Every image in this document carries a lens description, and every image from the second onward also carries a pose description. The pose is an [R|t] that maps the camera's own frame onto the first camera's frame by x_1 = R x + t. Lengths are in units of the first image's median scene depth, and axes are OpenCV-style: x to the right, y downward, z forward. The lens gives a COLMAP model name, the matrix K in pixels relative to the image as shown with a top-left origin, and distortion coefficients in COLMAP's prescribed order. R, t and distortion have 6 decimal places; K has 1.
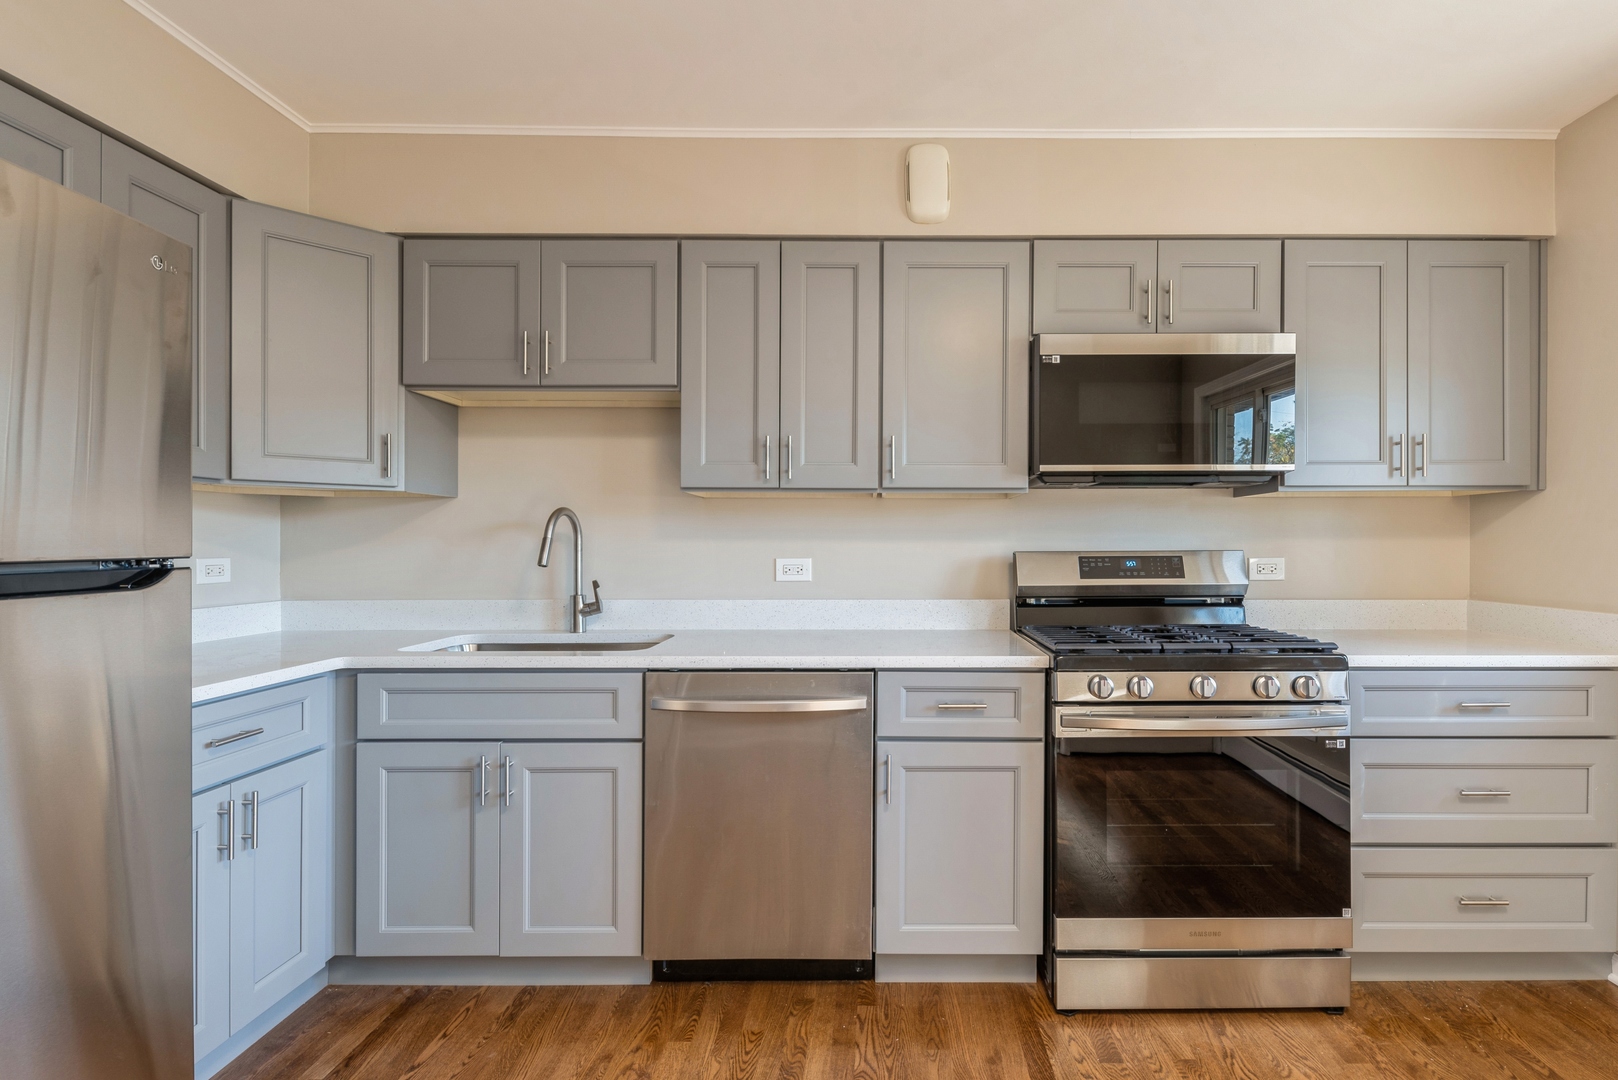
lens RADIAL K [[798.4, 0, 892.1], [0, 798.4, 547.7], [0, 0, 1]] dist [0.000955, -0.001064]
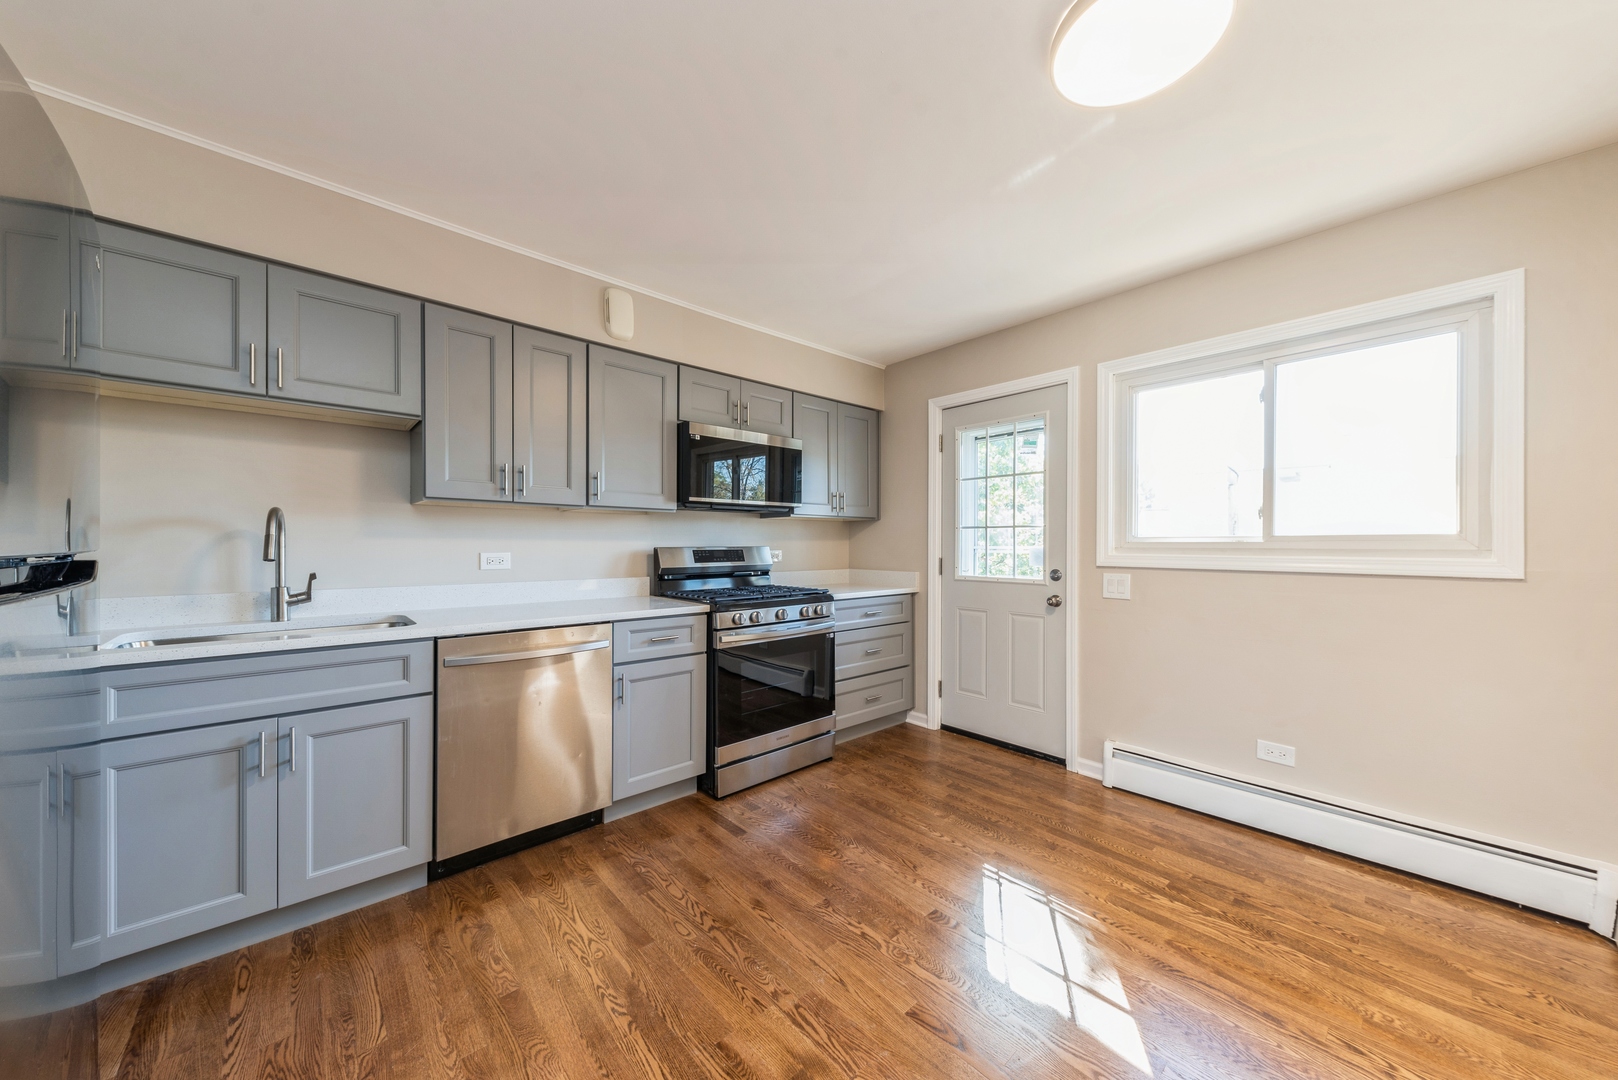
lens RADIAL K [[550.1, 0, 825.9], [0, 550.1, 544.3], [0, 0, 1]] dist [0.000920, -0.000016]
pose [[0.740205, 0.001342, 0.672380, -0.398644], [0.001696, 0.999991, -0.003862, 0.004392], [-0.672379, 0.003999, 0.740196, -0.082248]]
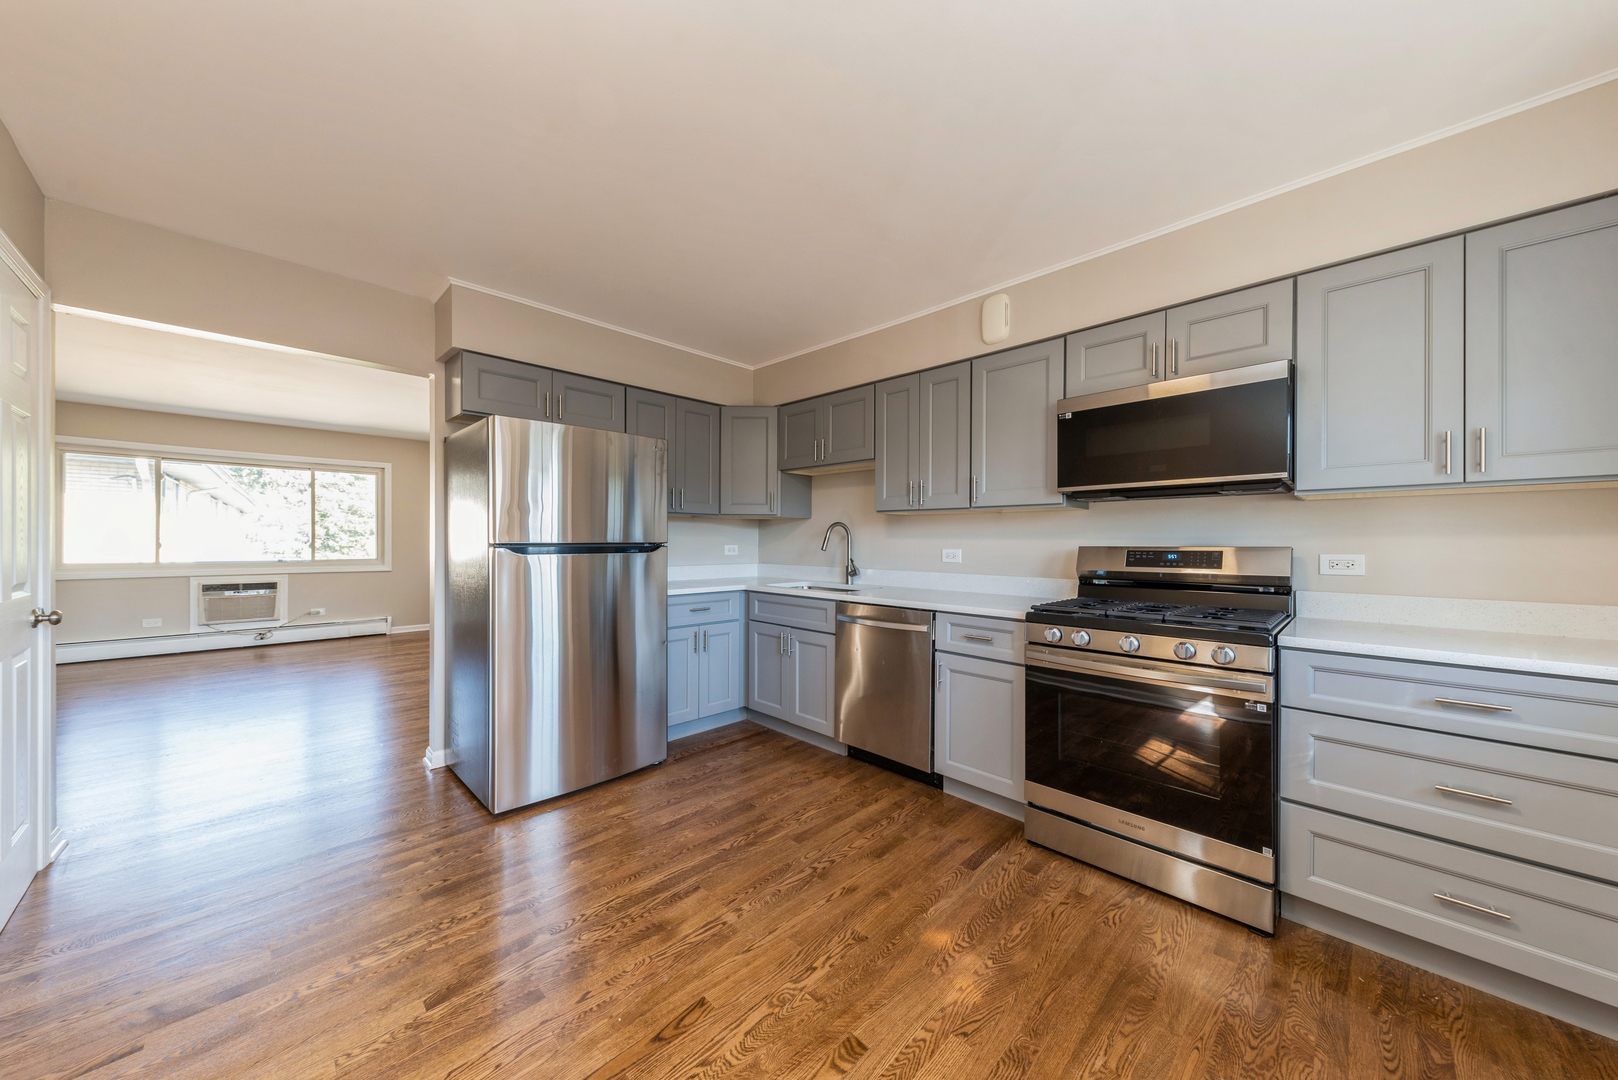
lens RADIAL K [[548.1, 0, 815.3], [0, 548.1, 542.8], [0, 0, 1]] dist [0.015298, -0.004776]
pose [[0.711136, 0.005658, -0.703032, 0.586213], [-0.008577, 0.999963, -0.000628, 0.004281], [0.703002, 0.006477, 0.711158, -0.050449]]
